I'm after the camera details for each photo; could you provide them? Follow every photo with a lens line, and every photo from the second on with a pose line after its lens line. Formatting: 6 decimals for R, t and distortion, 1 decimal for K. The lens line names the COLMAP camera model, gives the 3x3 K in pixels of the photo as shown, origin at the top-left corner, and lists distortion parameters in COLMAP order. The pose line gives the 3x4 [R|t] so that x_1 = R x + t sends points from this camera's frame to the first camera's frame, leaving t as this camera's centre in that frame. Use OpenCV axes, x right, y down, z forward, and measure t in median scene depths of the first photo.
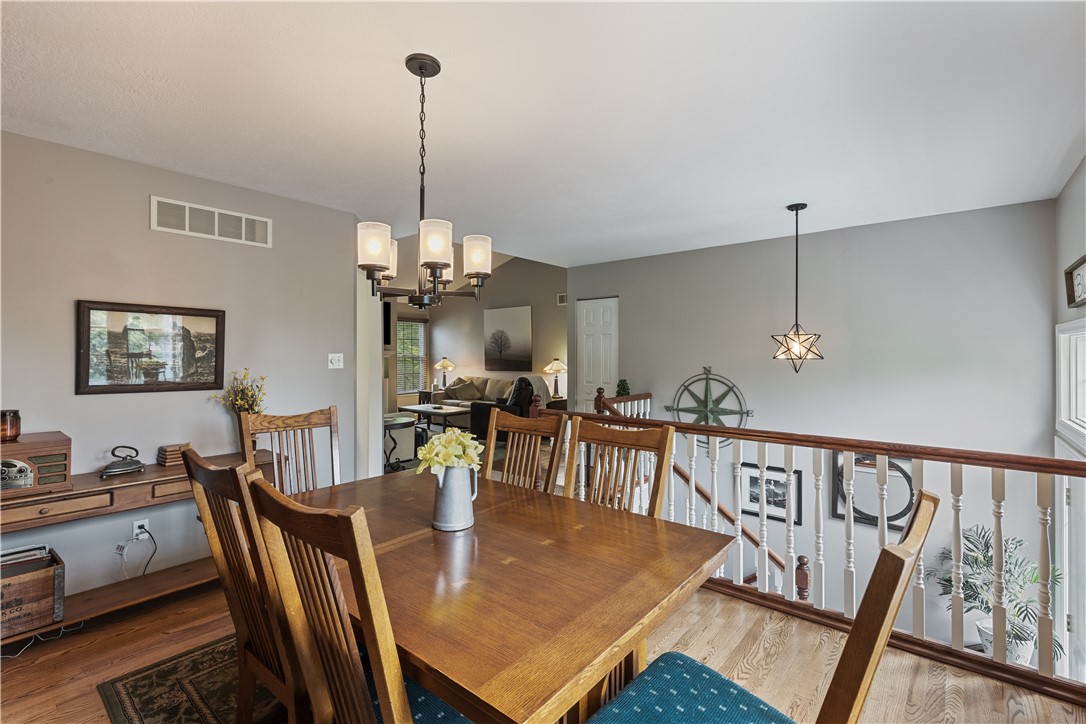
lens RADIAL K [[490.6, 0, 539.4], [0, 490.6, 351.9], [0, 0, 1]] dist [0.006002, -0.000314]
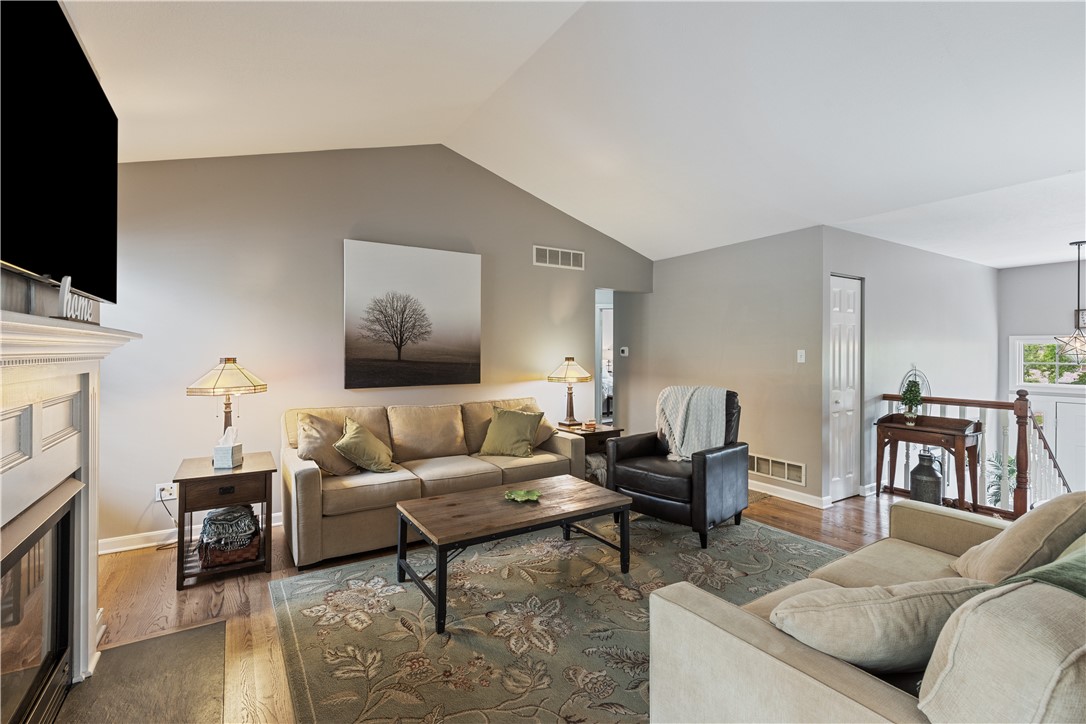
lens RADIAL K [[490.6, 0, 539.4], [0, 490.6, 351.9], [0, 0, 1]] dist [0.006002, -0.000314]
pose [[0.311681, 0.000330, 0.950187, -0.471491], [-0.009322, 0.999953, 0.002711, 0.004853], [-0.950141, -0.009703, 0.311670, 0.761050]]
